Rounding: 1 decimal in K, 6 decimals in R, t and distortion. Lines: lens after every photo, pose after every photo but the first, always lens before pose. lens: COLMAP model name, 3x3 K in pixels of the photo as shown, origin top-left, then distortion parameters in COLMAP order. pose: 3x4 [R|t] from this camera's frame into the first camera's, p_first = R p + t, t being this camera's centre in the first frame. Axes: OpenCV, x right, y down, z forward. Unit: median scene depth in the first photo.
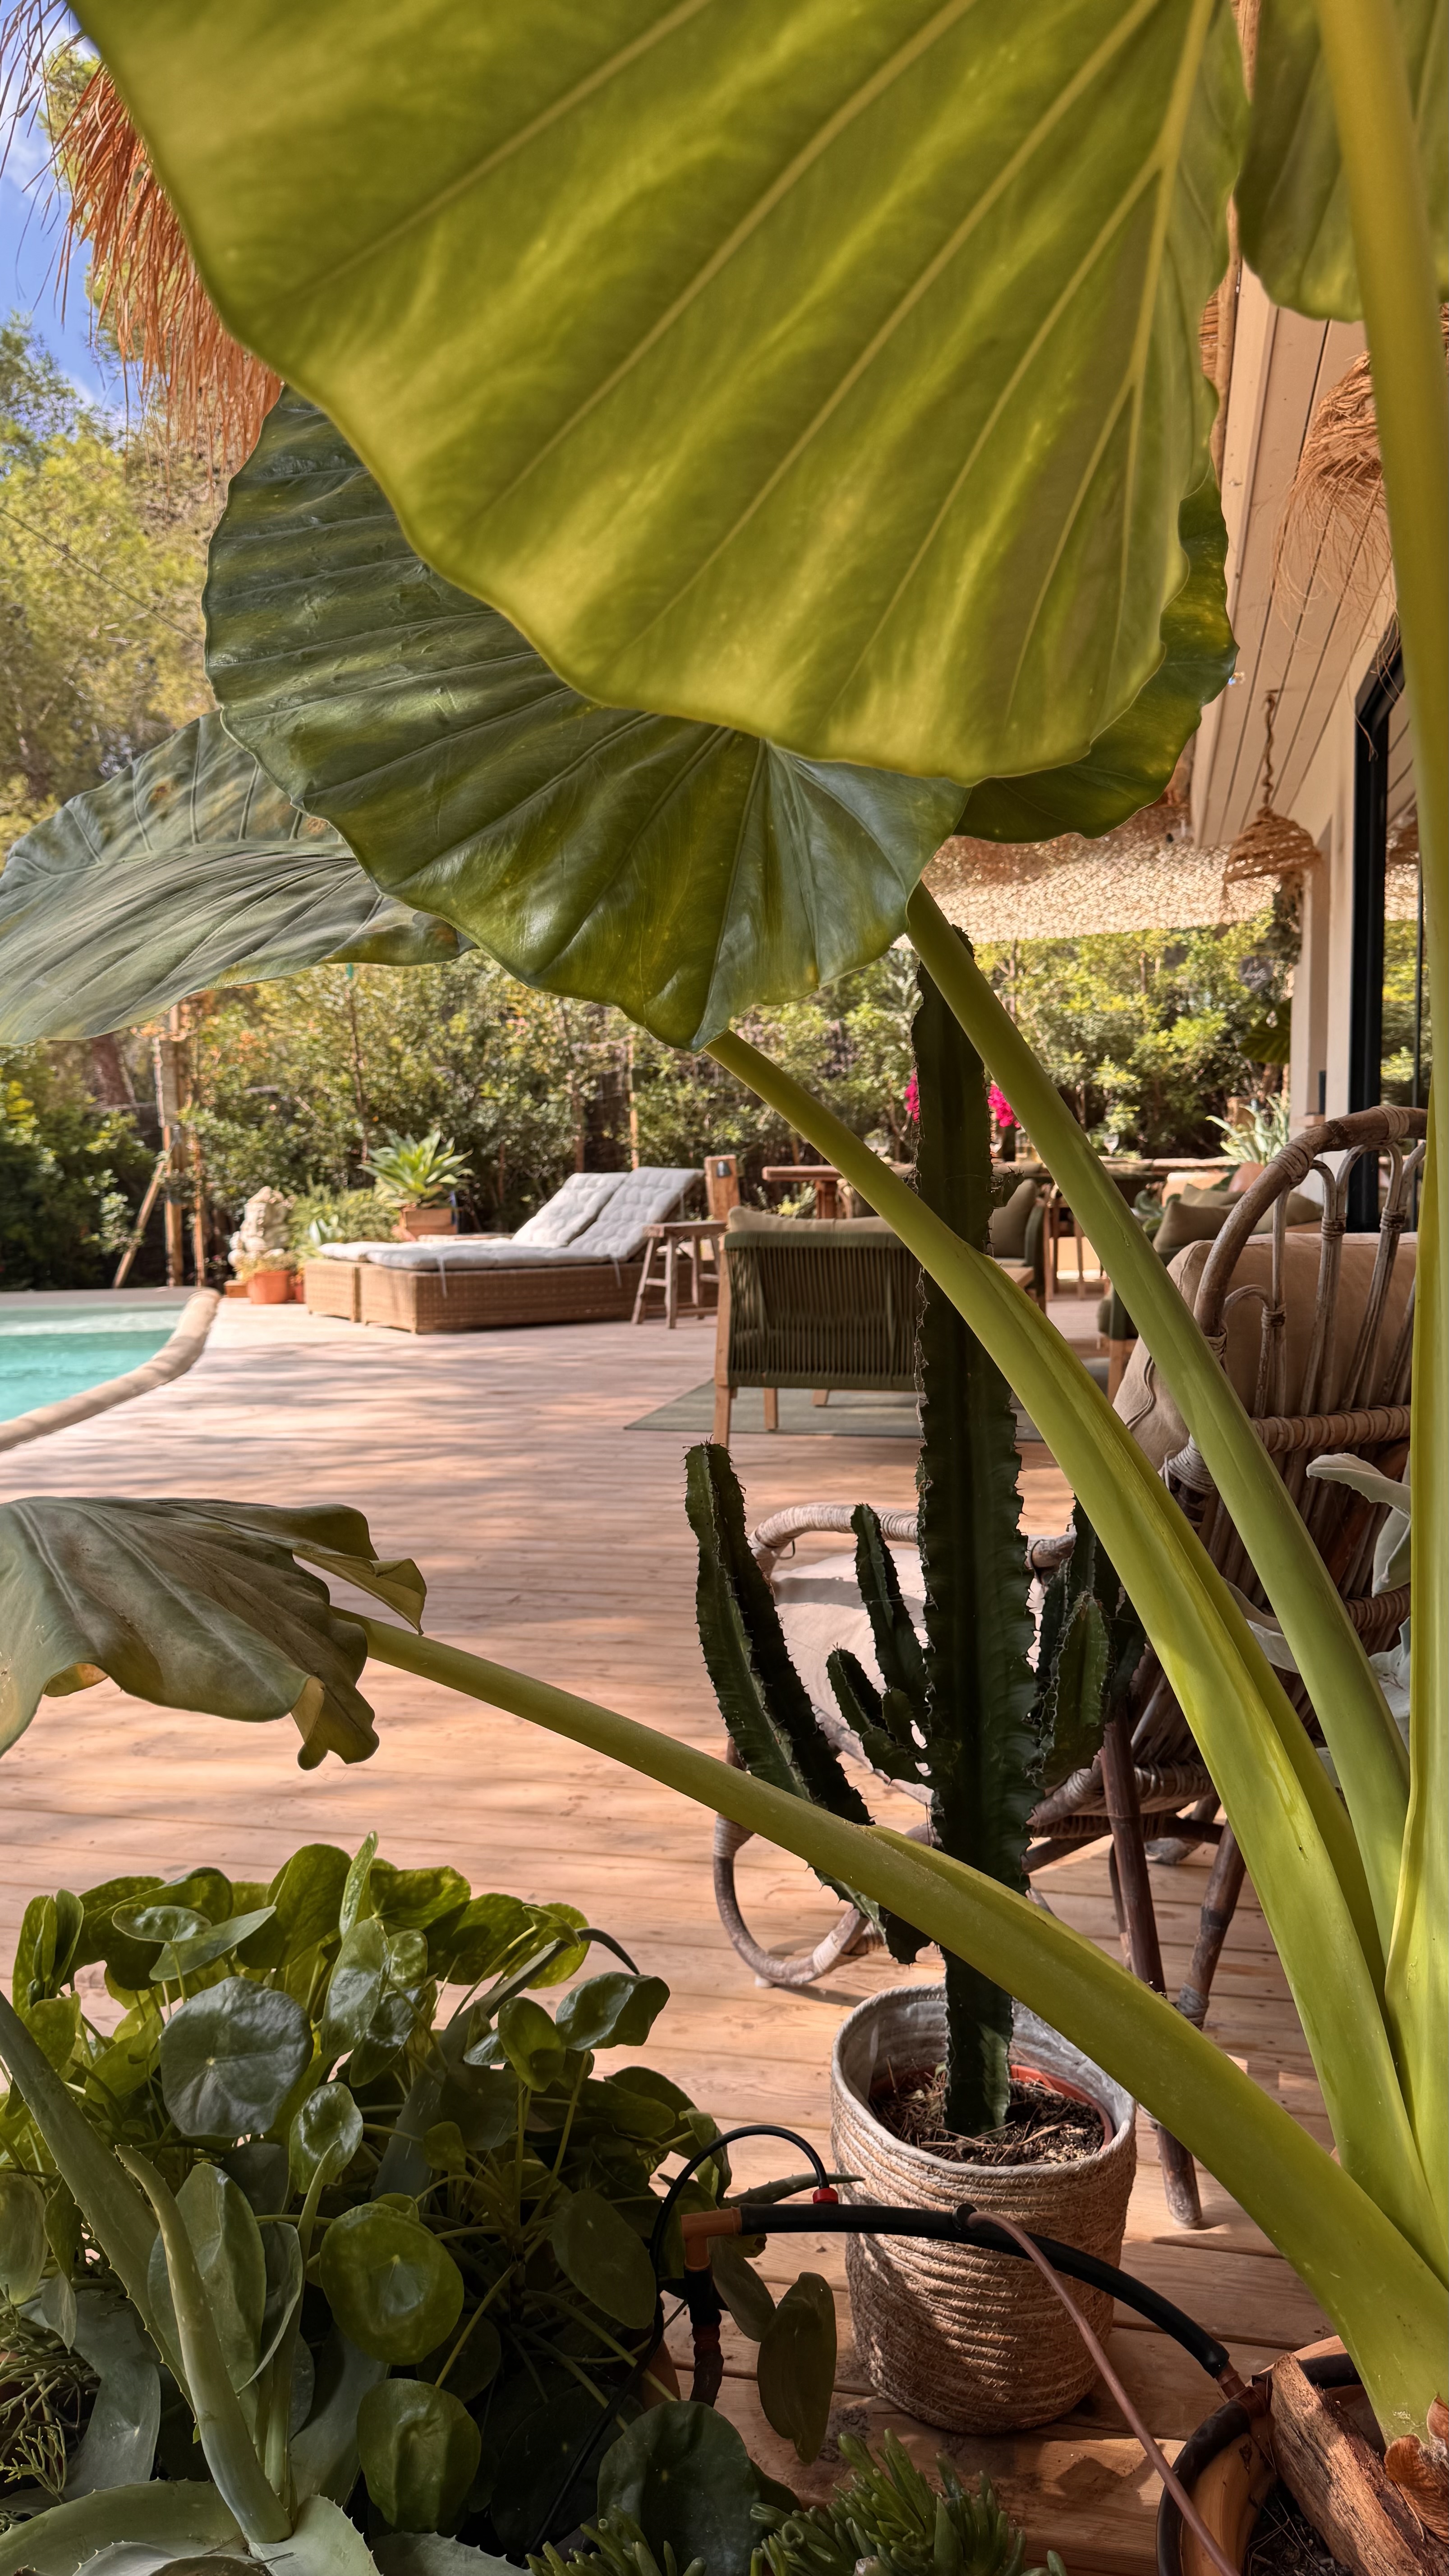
lens RADIAL K [[1826.3, 0, 725.0], [0, 1826.3, 1289.2], [0, 0, 1]] dist [0.185759, -0.392274]
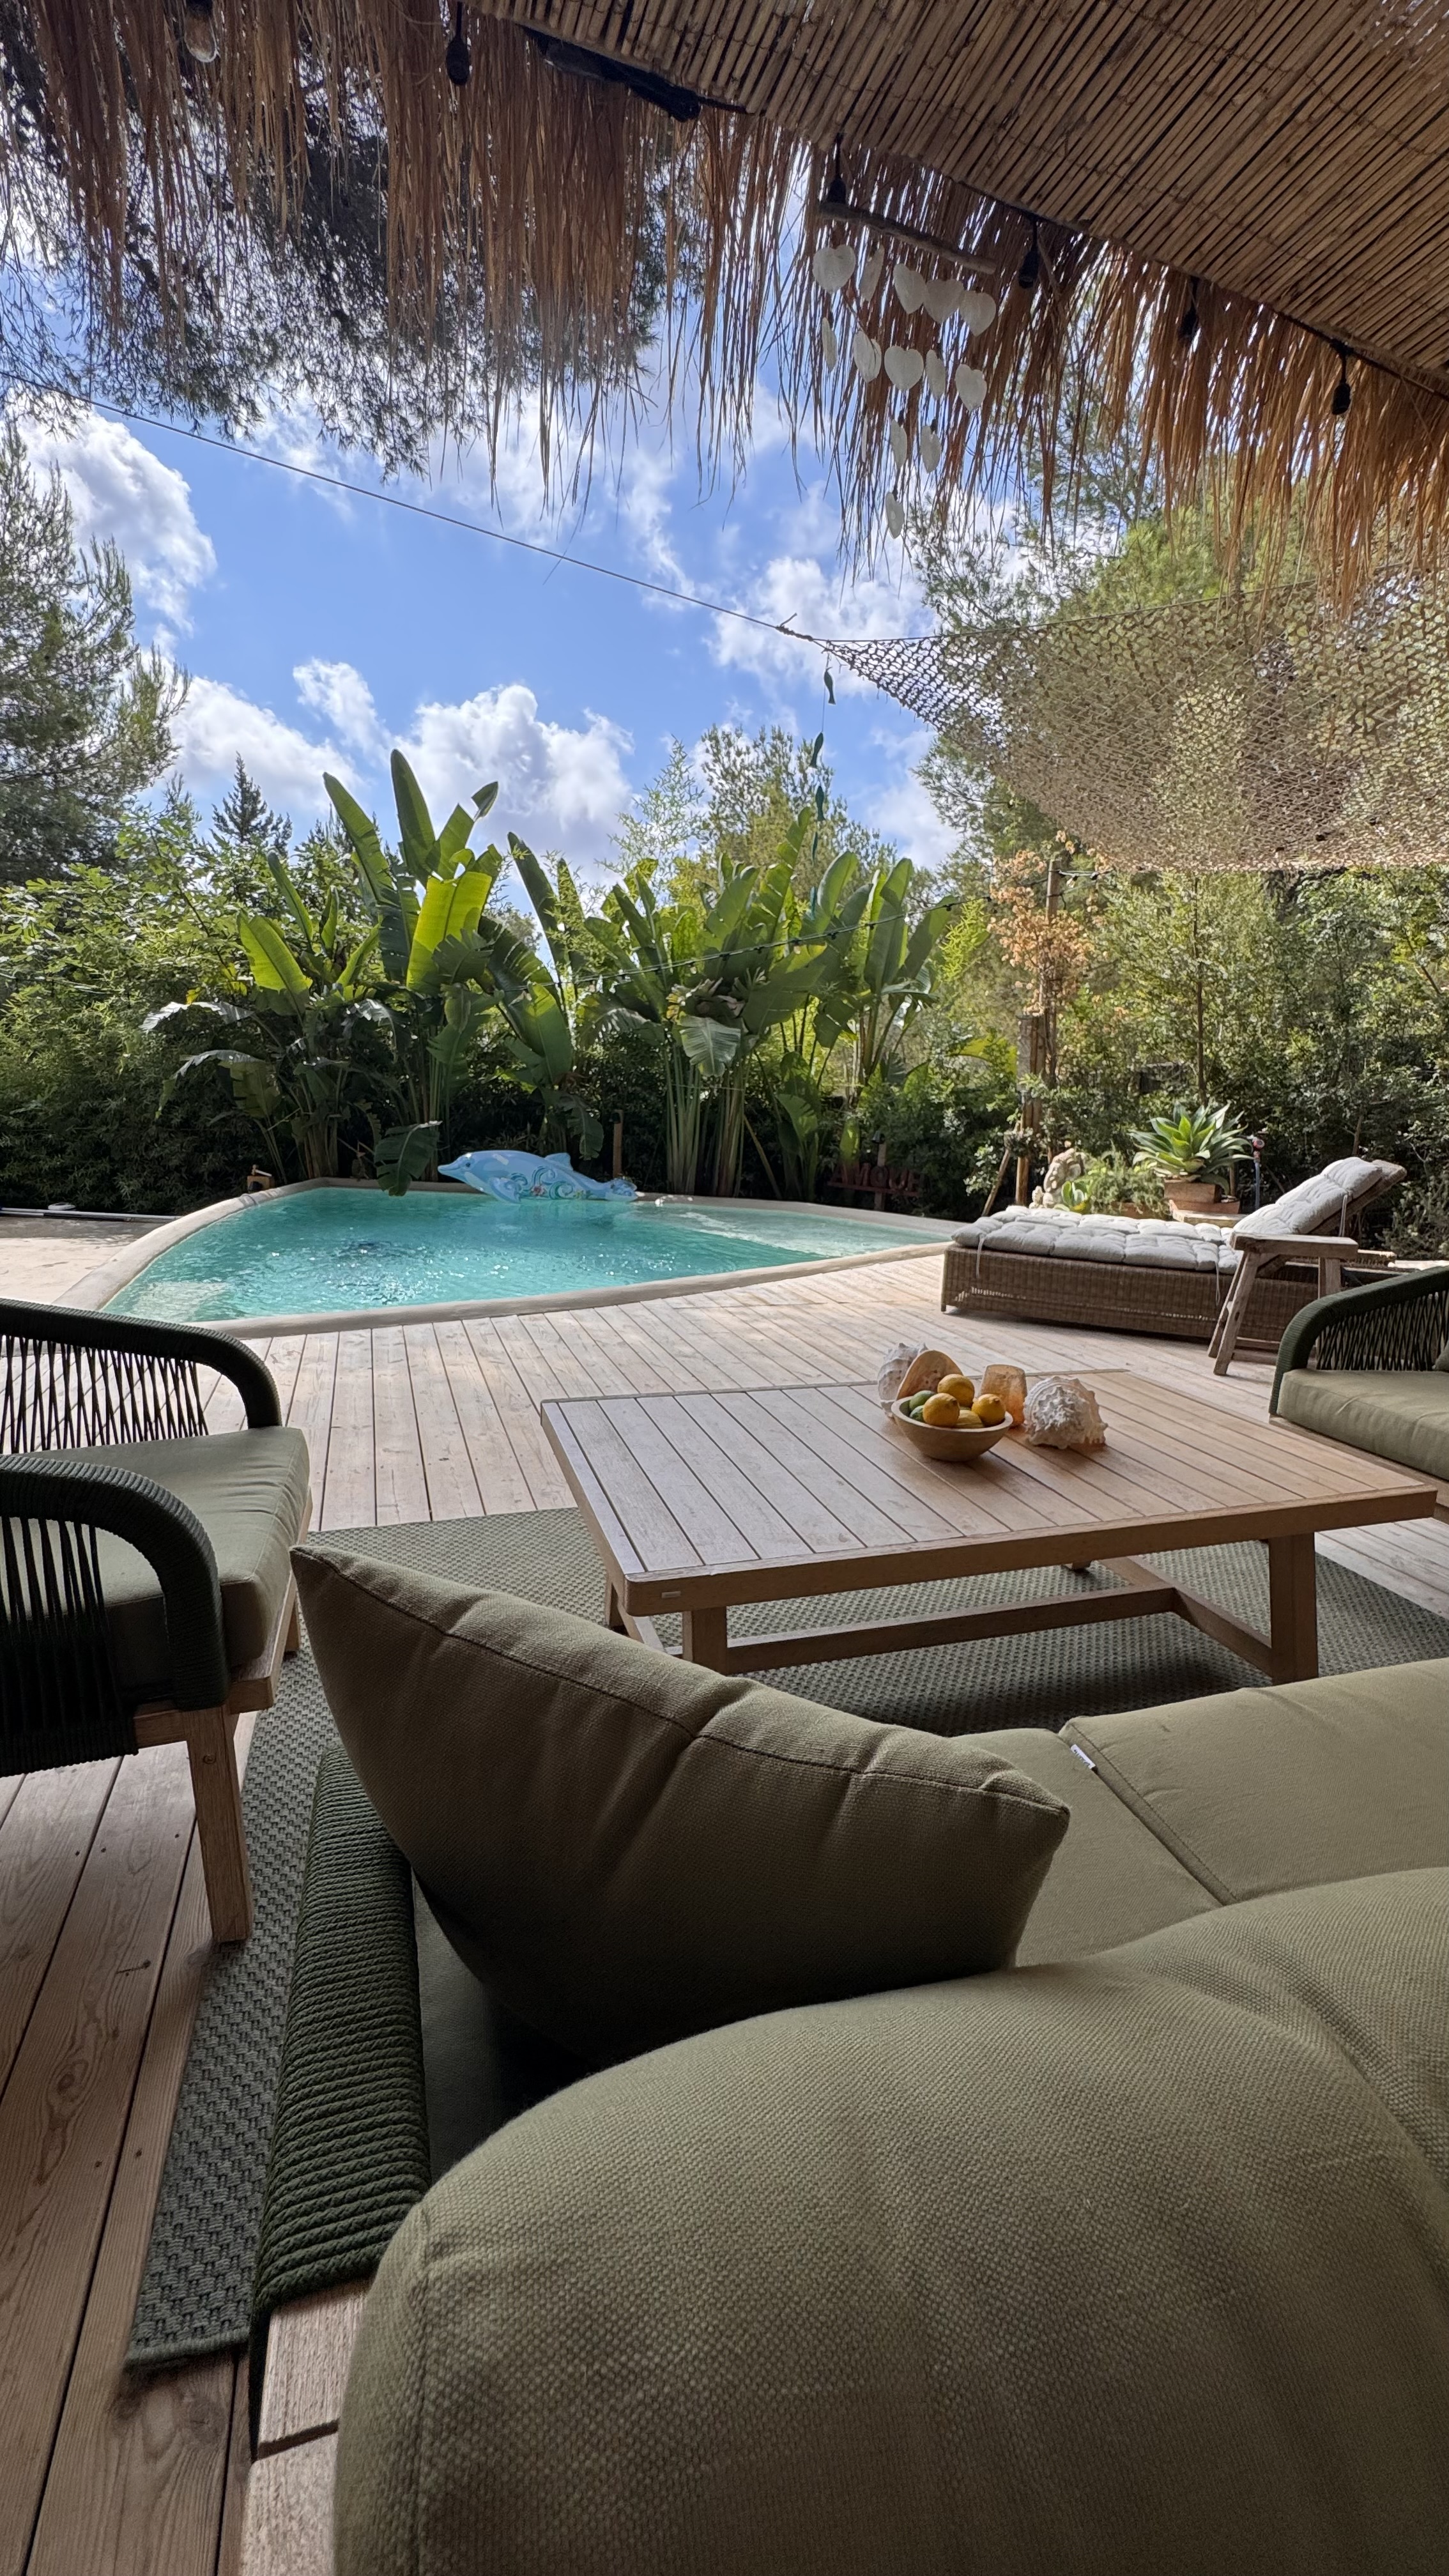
lens RADIAL K [[1038.6, 0, 726.4], [0, 1038.6, 1281.7], [0, 0, 1]] dist [-0.001431, -0.000479]
pose [[0.534130, 0.183109, -0.825334, 0.170146], [-0.113096, 0.982963, 0.144889, -0.044610], [0.837803, 0.015952, 0.545739, 0.501938]]
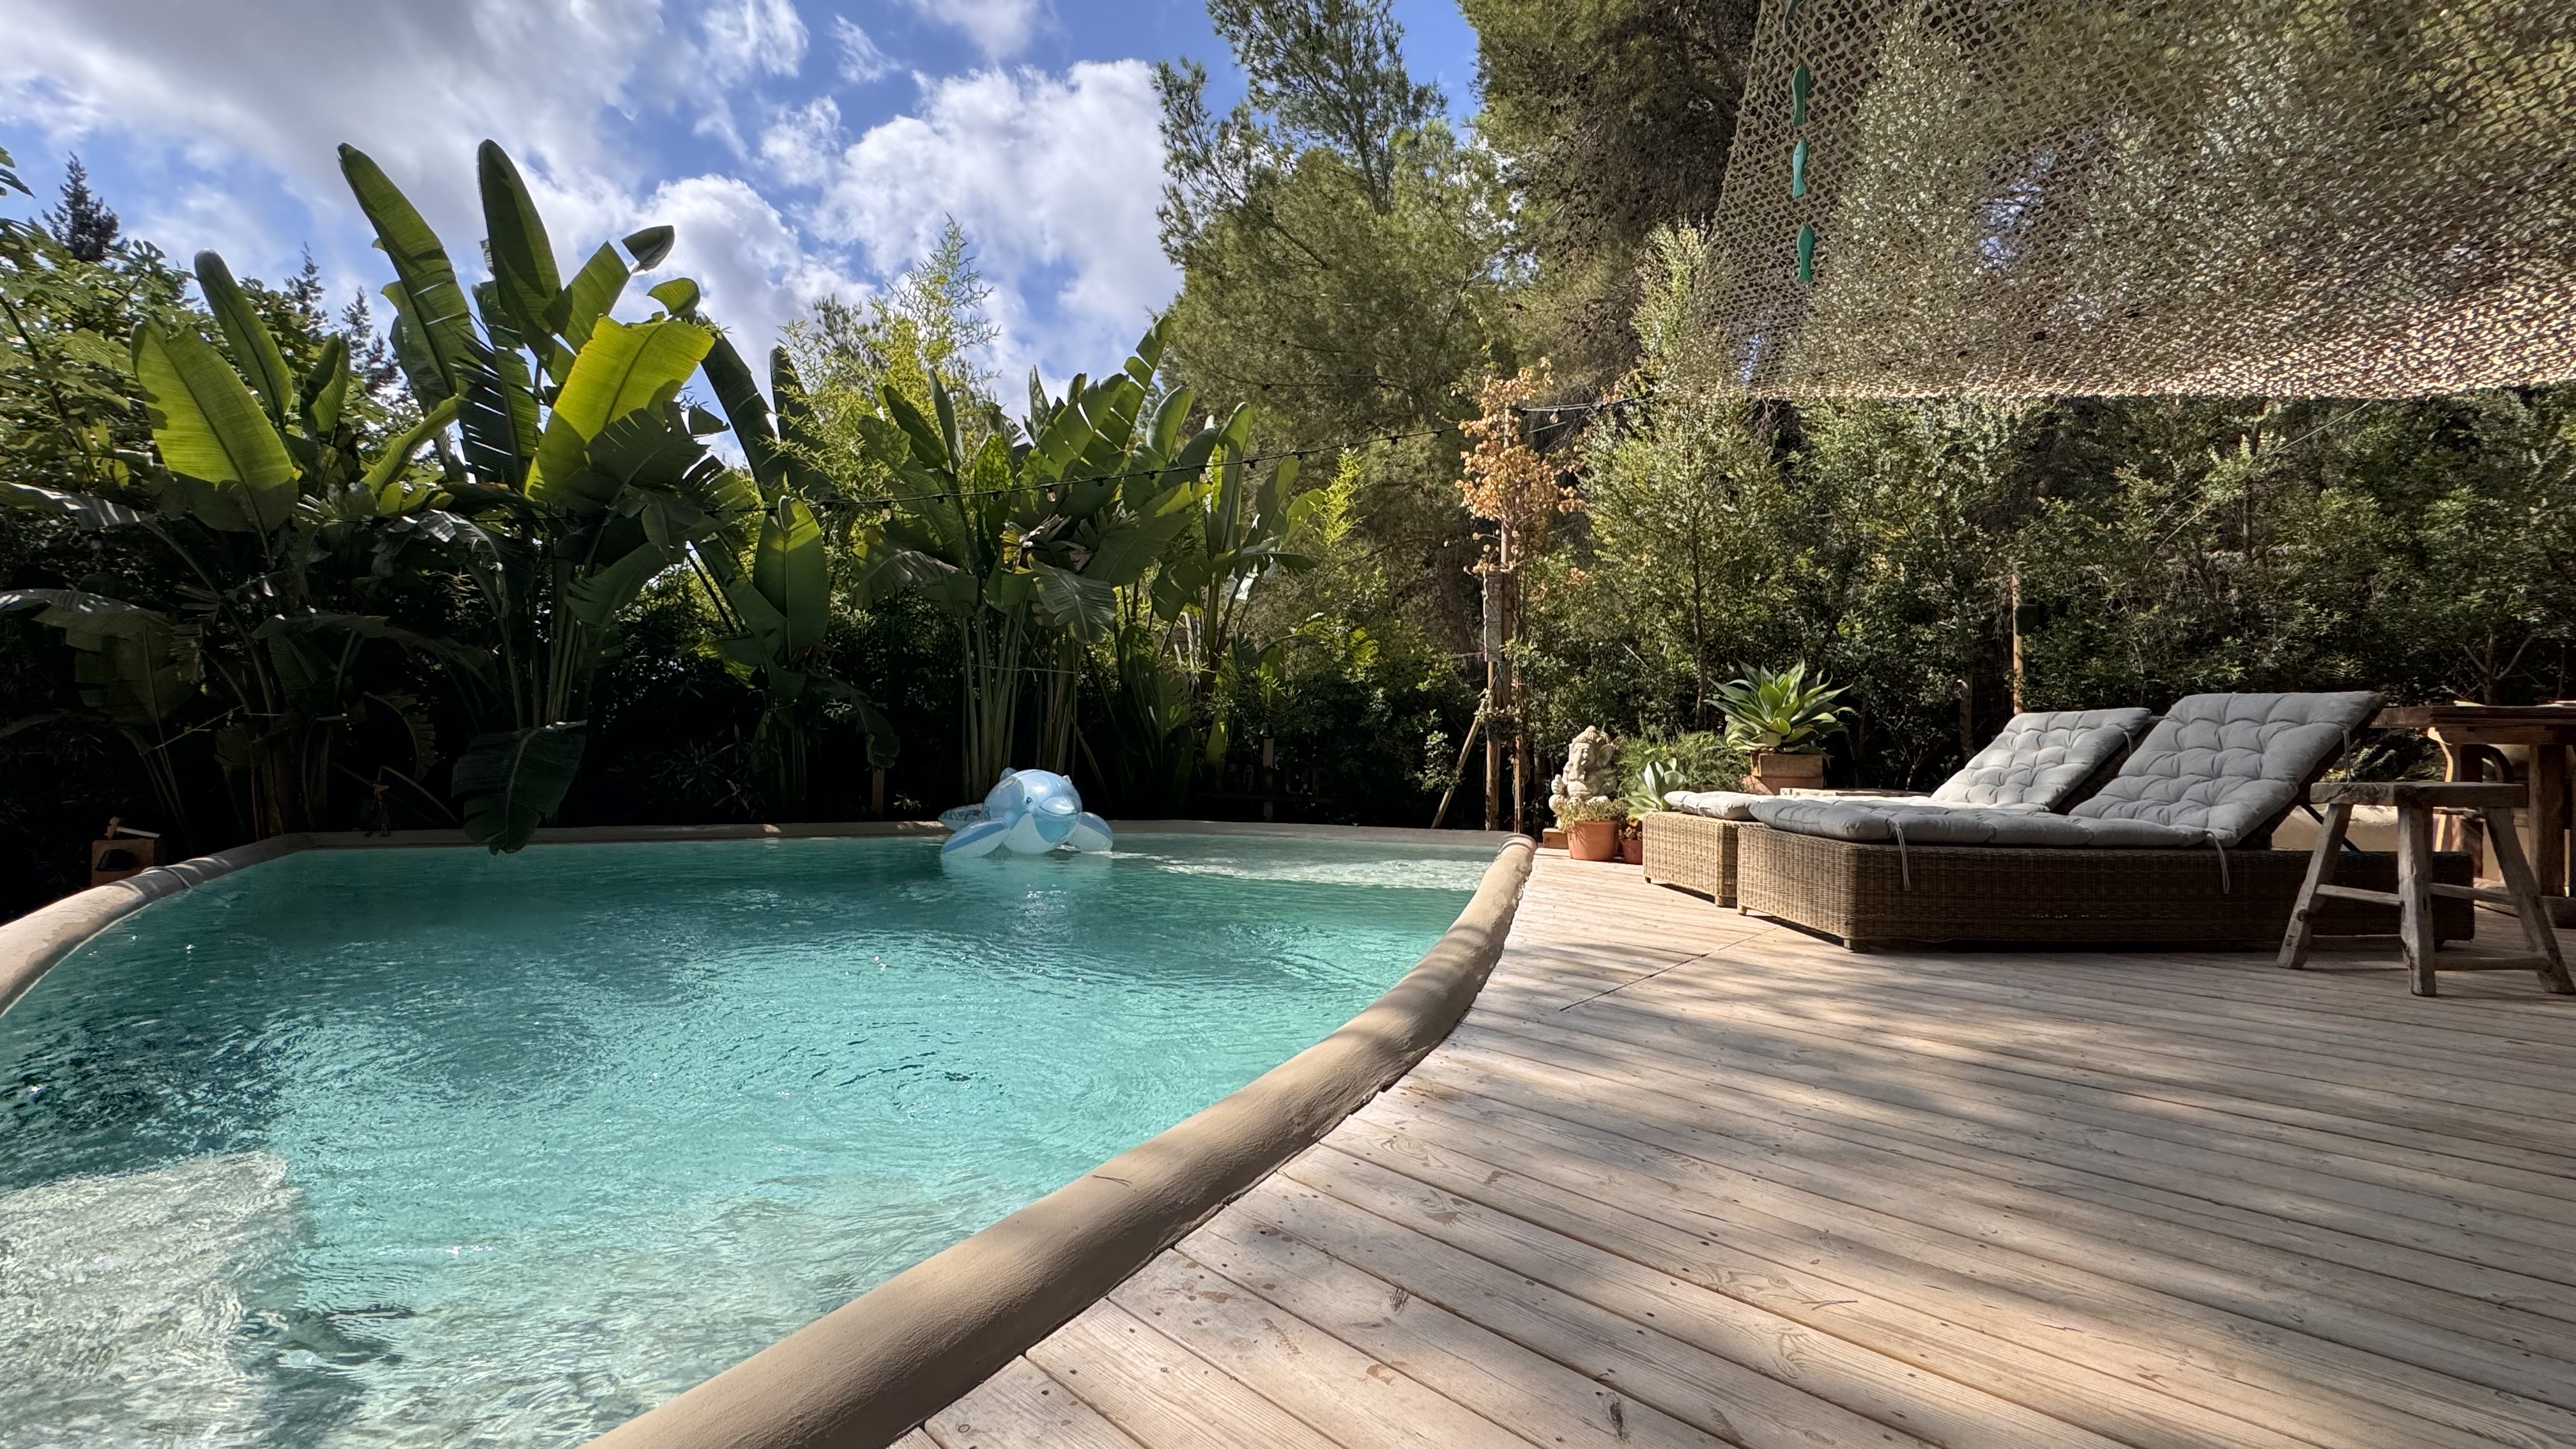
lens RADIAL K [[1038.6, 0, 1282.9], [0, 1038.6, 708.9], [0, 0, 1]] dist [-0.001431, -0.000479]
pose [[0.871293, 0.012386, -0.490606, -0.134844], [-0.065218, 0.993737, -0.090736, -0.007929], [0.486410, 0.111054, 0.866644, 0.499567]]
